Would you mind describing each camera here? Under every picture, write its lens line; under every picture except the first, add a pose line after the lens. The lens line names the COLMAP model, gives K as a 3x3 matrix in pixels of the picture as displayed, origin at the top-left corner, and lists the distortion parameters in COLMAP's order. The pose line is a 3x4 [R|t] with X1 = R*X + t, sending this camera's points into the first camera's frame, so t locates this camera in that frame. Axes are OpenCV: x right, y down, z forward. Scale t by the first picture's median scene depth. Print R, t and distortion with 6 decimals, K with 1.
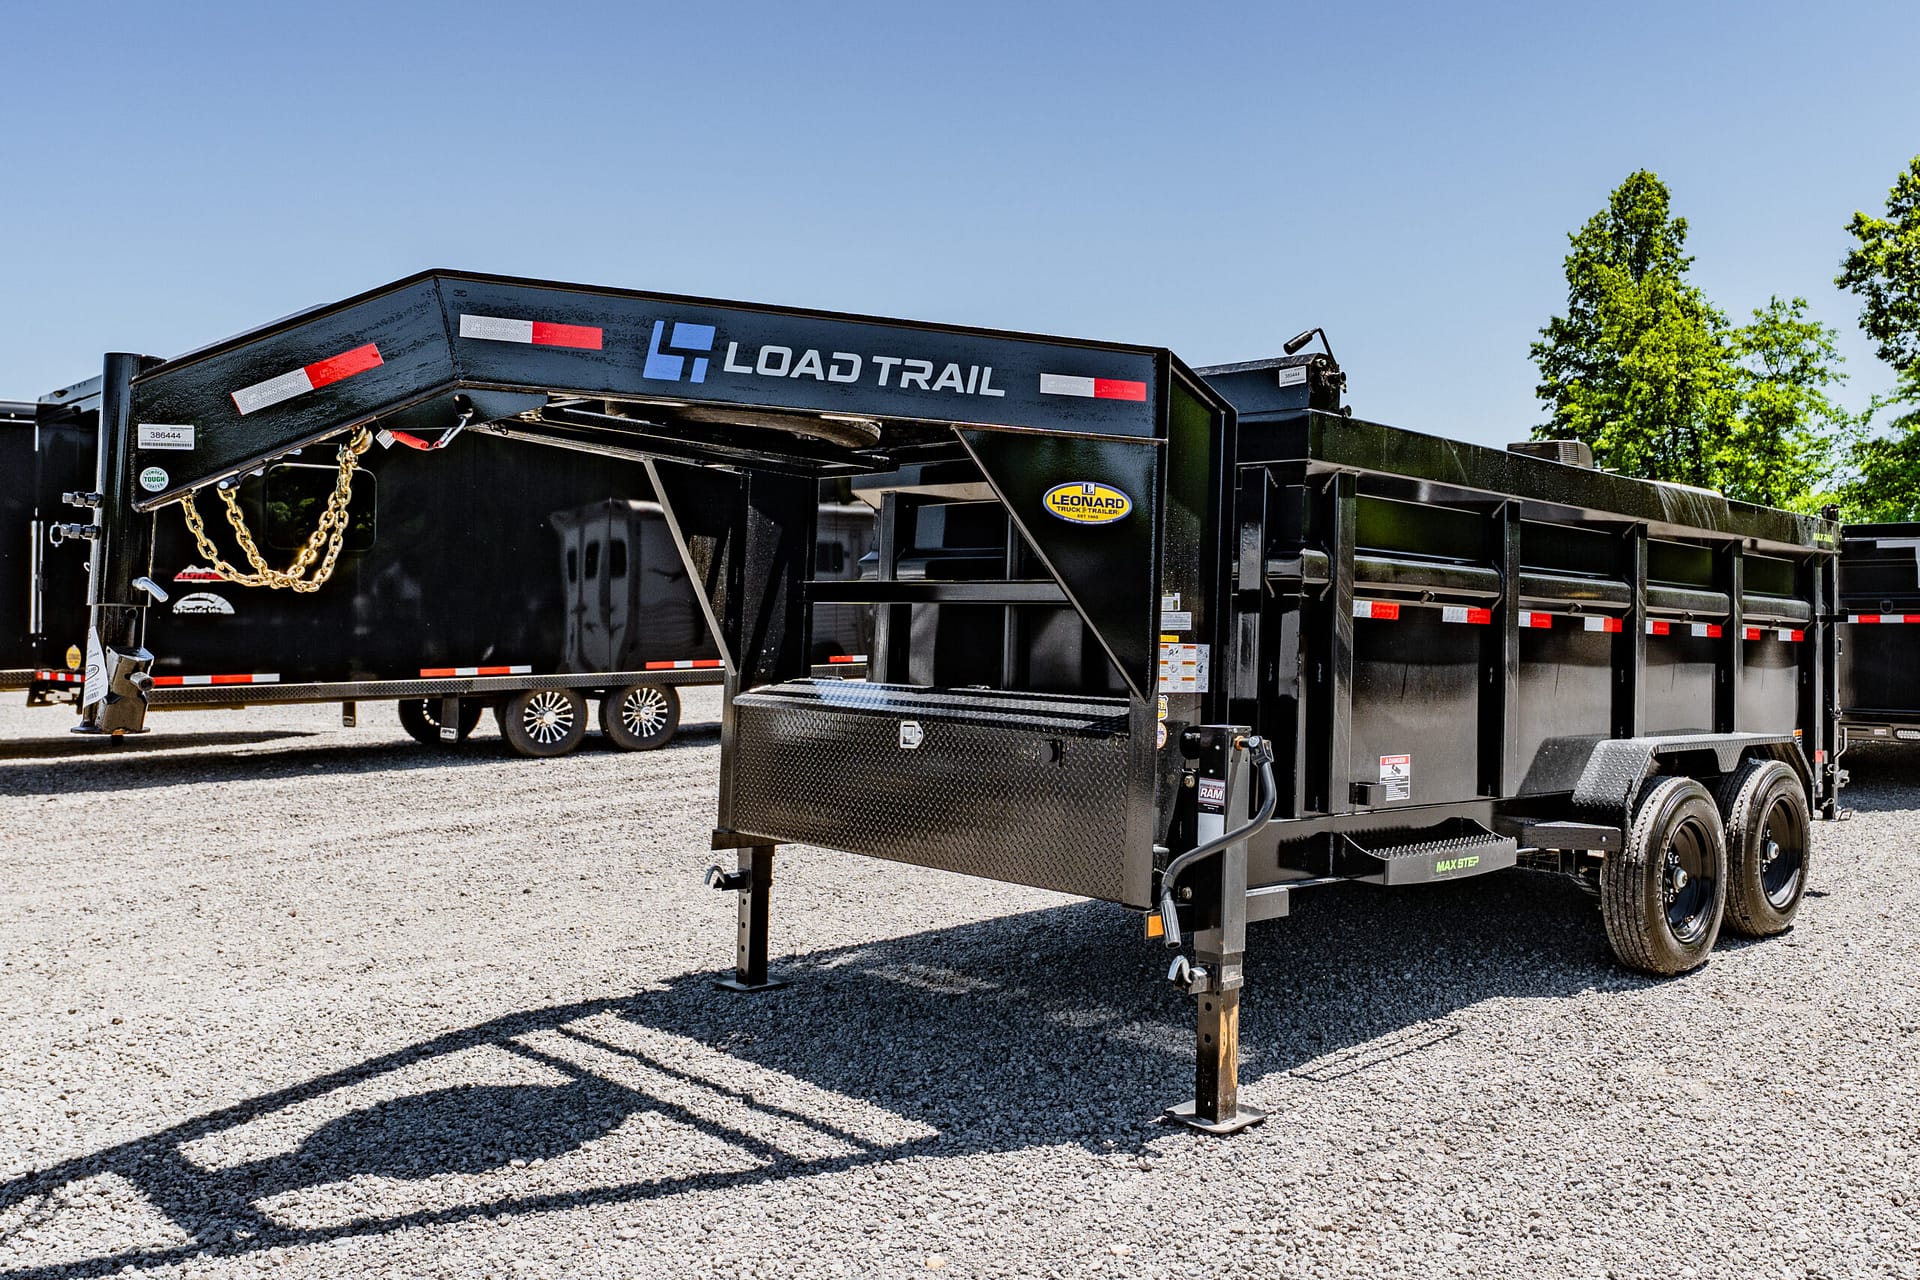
lens RADIAL K [[1544.3, 0, 955.1], [0, 1544.3, 582.9], [0, 0, 1]] dist [0.003932, 0.003936]
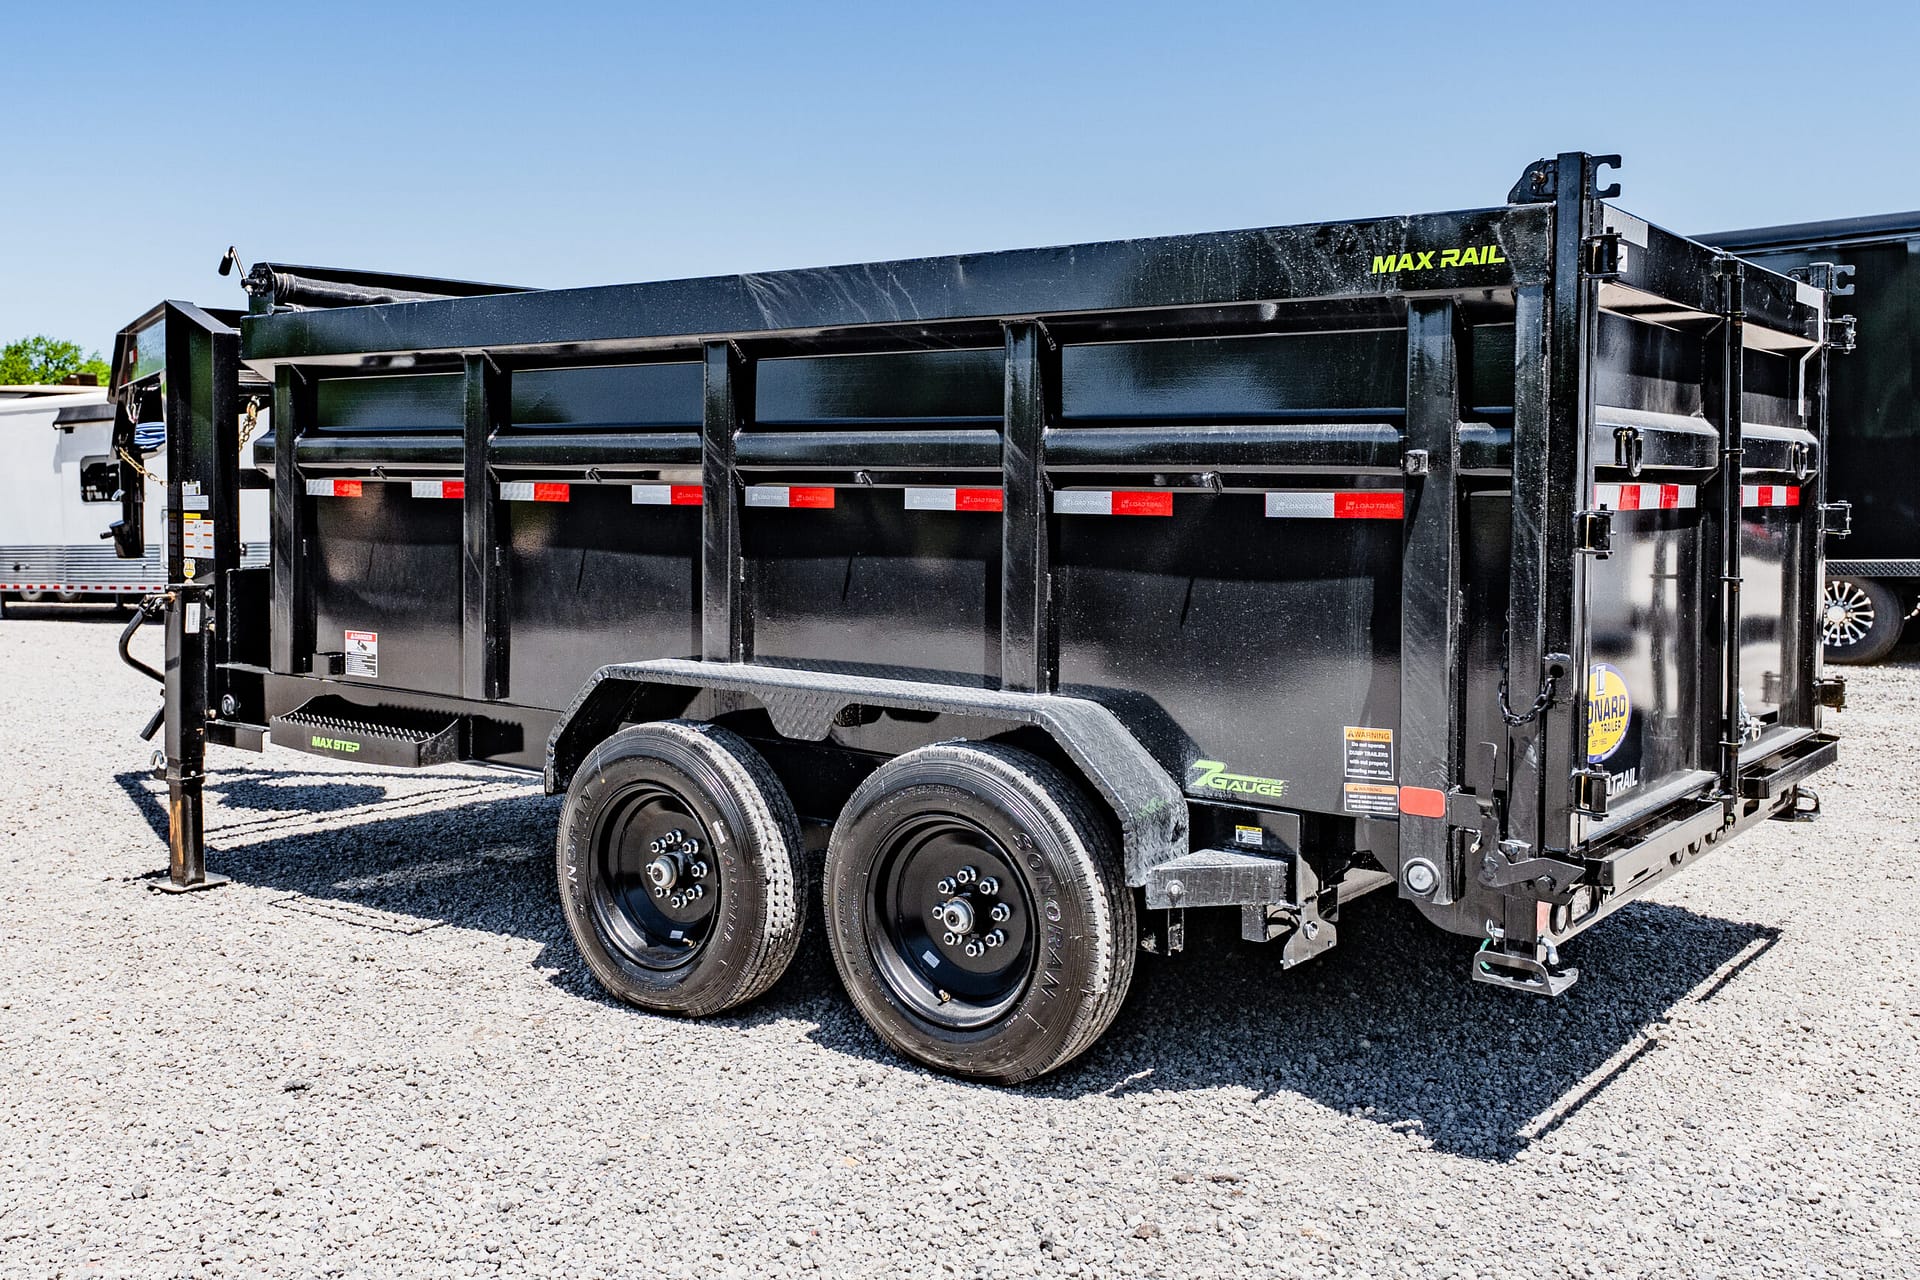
lens RADIAL K [[1544.3, 0, 955.1], [0, 1544.3, 582.9], [0, 0, 1]] dist [0.003932, 0.003936]
pose [[0.249858, 0.009230, -0.968239, 1.737945], [0.001340, 0.999950, 0.009879, 0.088916], [0.968282, -0.003766, 0.249833, 1.430573]]
